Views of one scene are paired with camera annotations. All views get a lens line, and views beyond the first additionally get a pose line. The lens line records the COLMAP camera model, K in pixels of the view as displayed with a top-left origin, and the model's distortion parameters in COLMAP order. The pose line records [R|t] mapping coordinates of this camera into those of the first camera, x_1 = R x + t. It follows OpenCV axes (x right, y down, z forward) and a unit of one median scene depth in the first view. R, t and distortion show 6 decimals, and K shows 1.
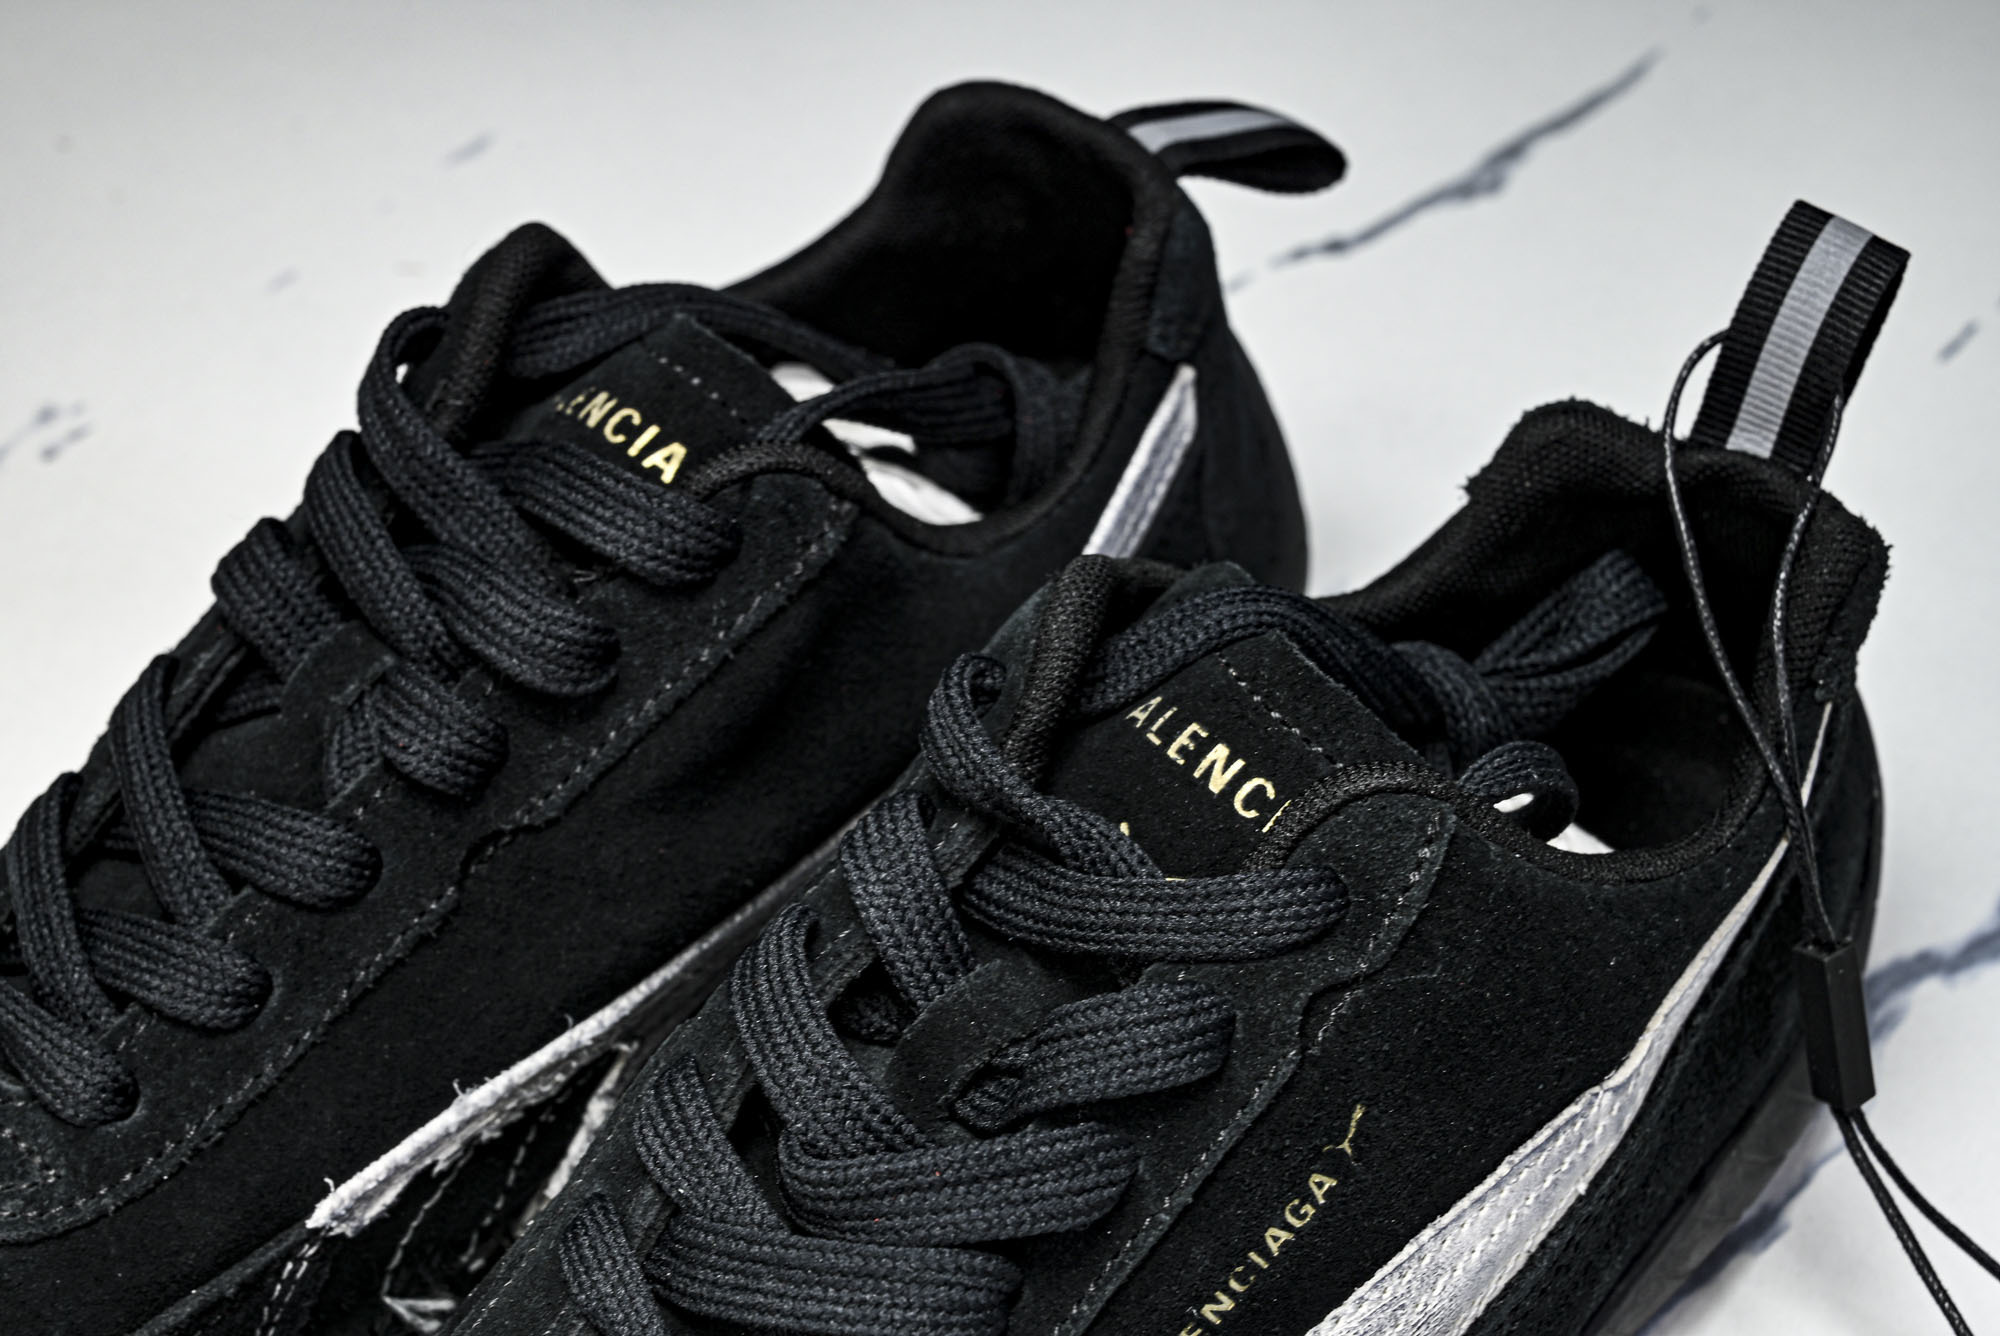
lens RADIAL K [[3964.2, 0, 1000.0], [0, 3964.2, 668.0], [0, 0, 1]] dist [-0.007001, -0.149205]
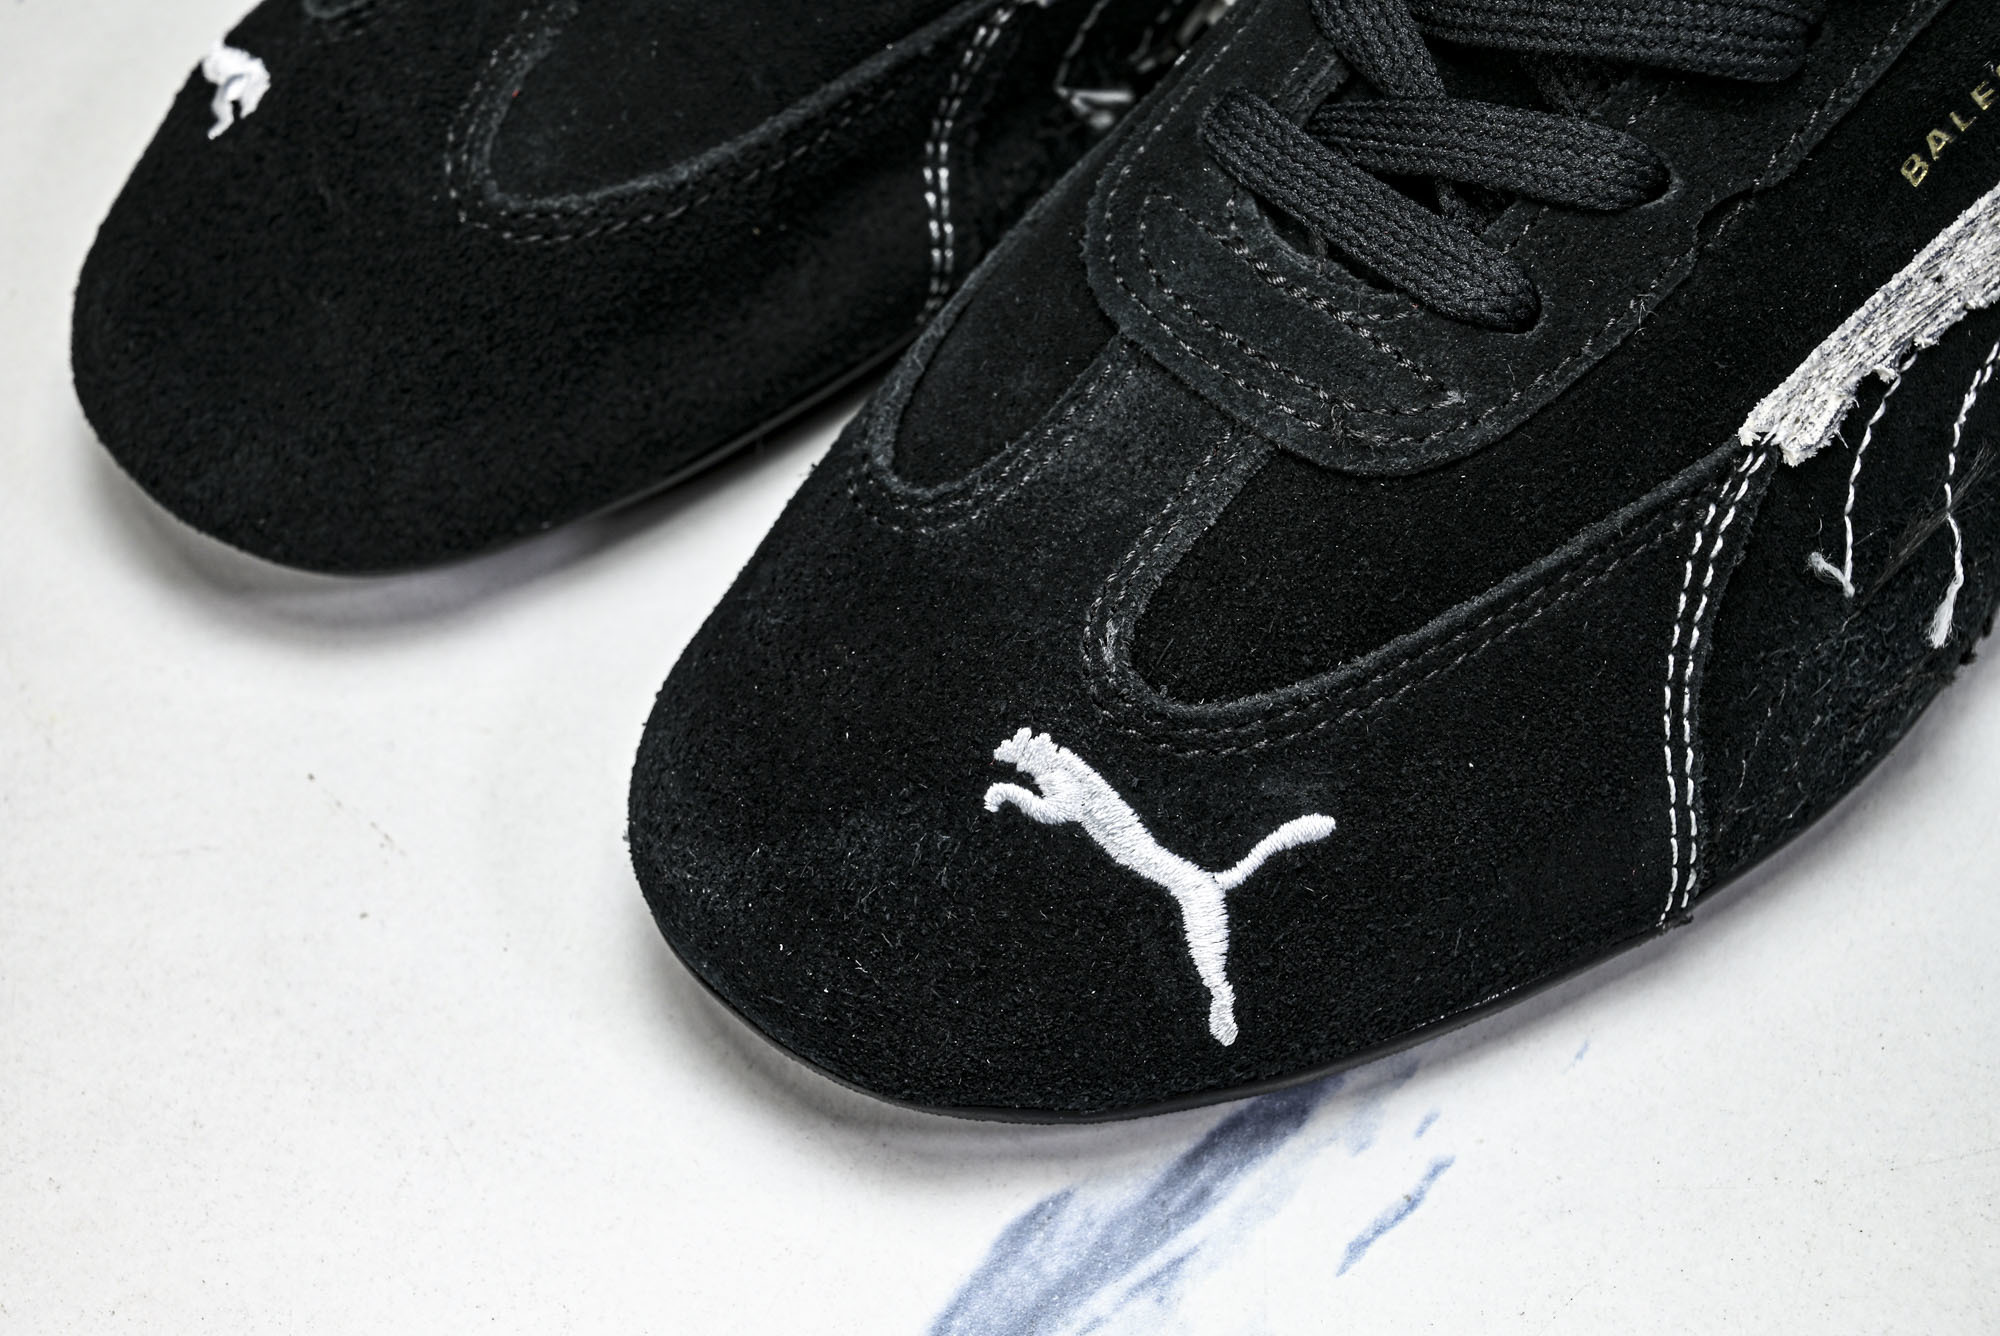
lens RADIAL K [[3964.2, 0, 1000.0], [0, 3964.2, 668.0], [0, 0, 1]] dist [-0.007001, -0.149205]
pose [[0.997855, 0.048859, -0.043558, -0.129771], [-0.039974, 0.981819, 0.185562, 0.128123], [0.051832, -0.183423, 0.981667, 0.030965]]
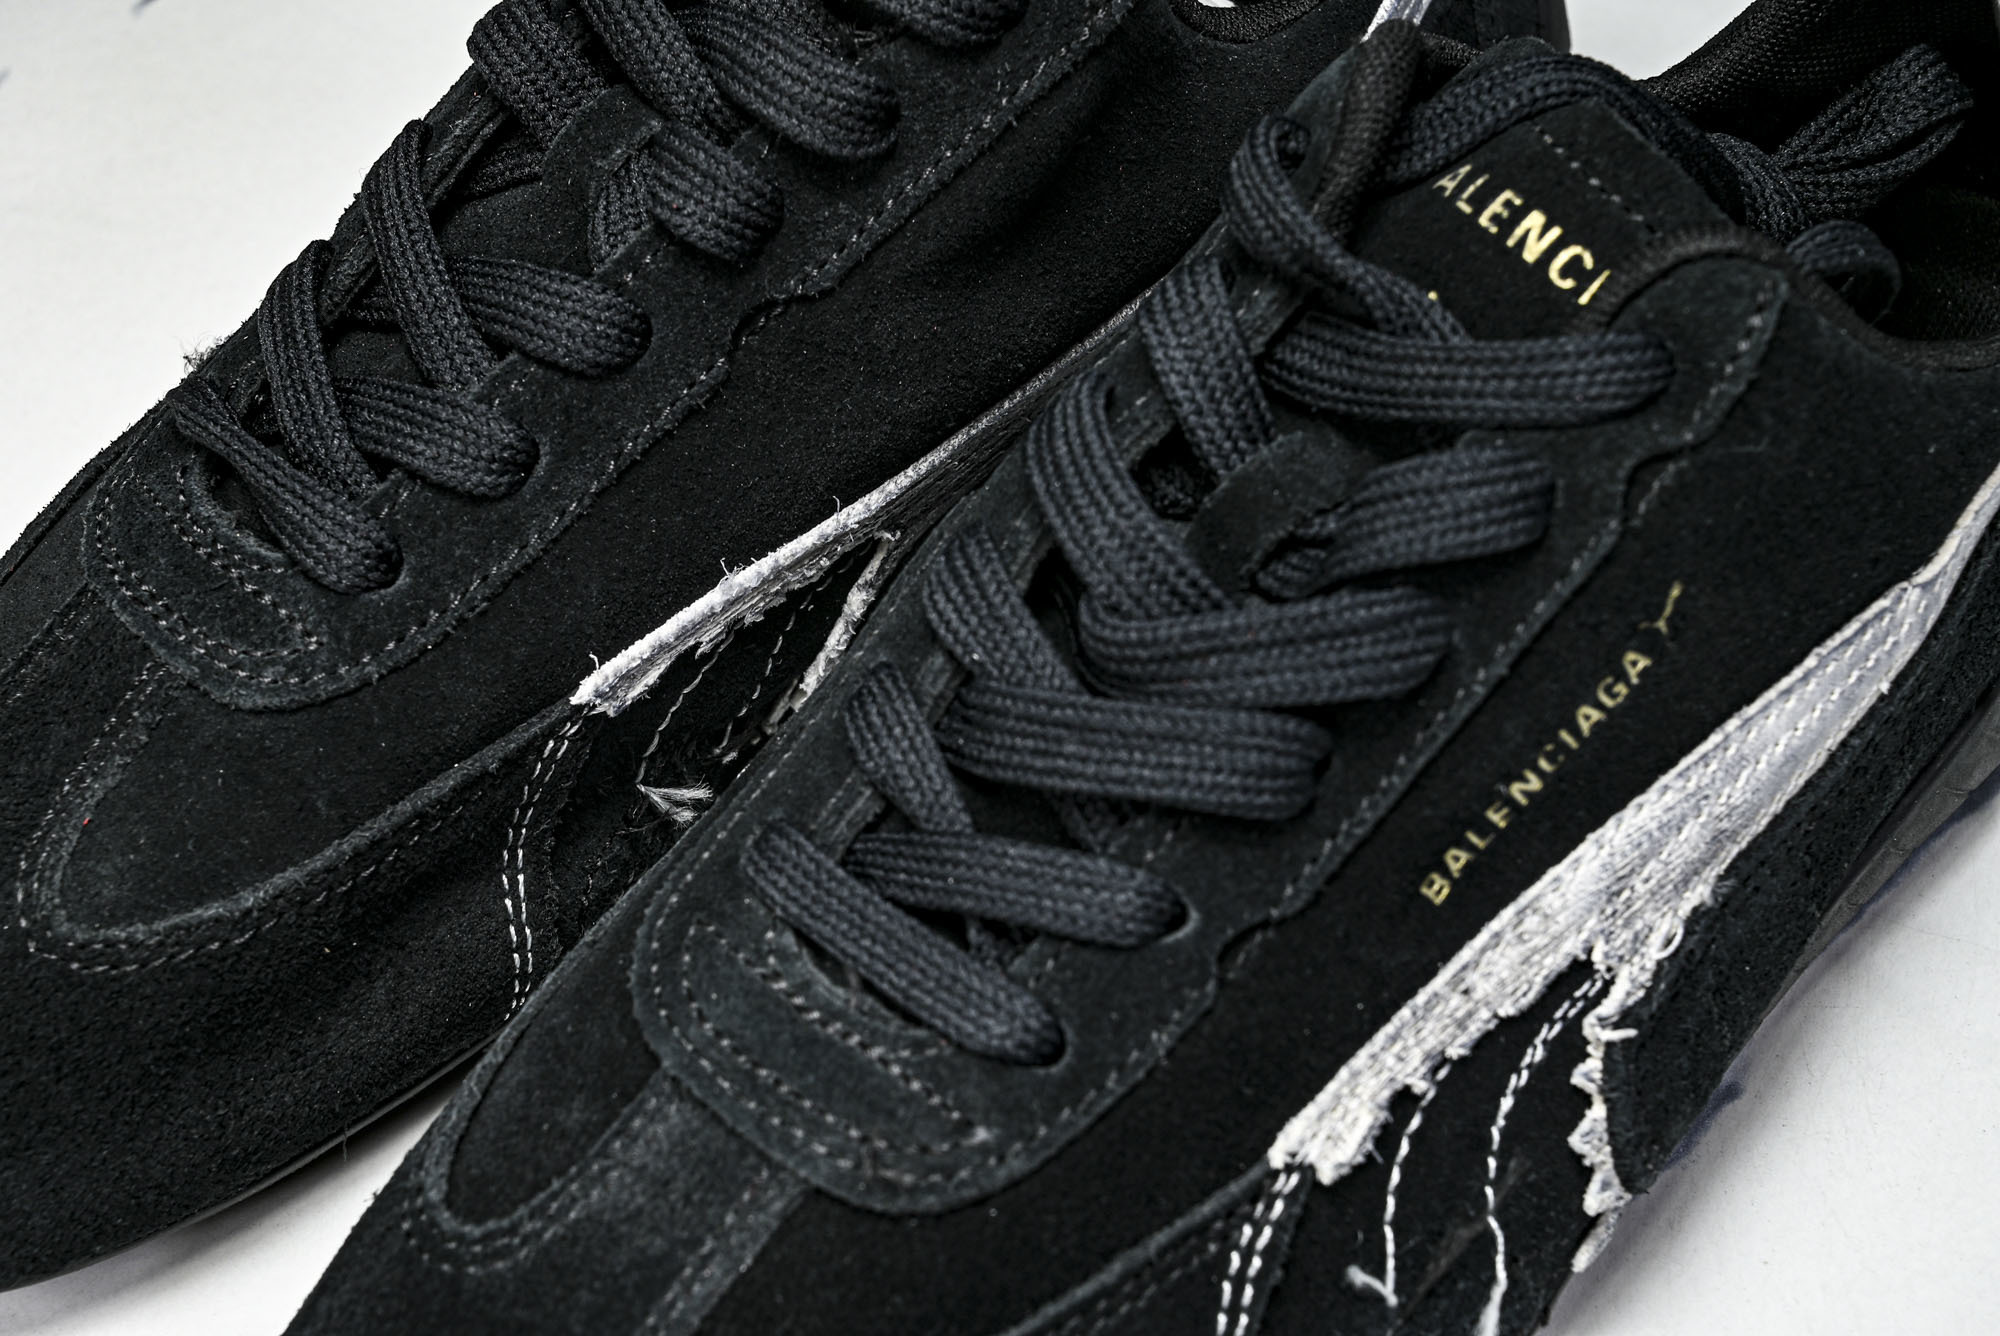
lens RADIAL K [[3964.2, 0, 1000.0], [0, 3964.2, 668.0], [0, 0, 1]] dist [-0.007001, -0.149205]
pose [[0.999704, 0.019746, -0.014225, -0.056972], [-0.018516, 0.996468, 0.081909, 0.051802], [0.015792, -0.081621, 0.996538, 0.029851]]
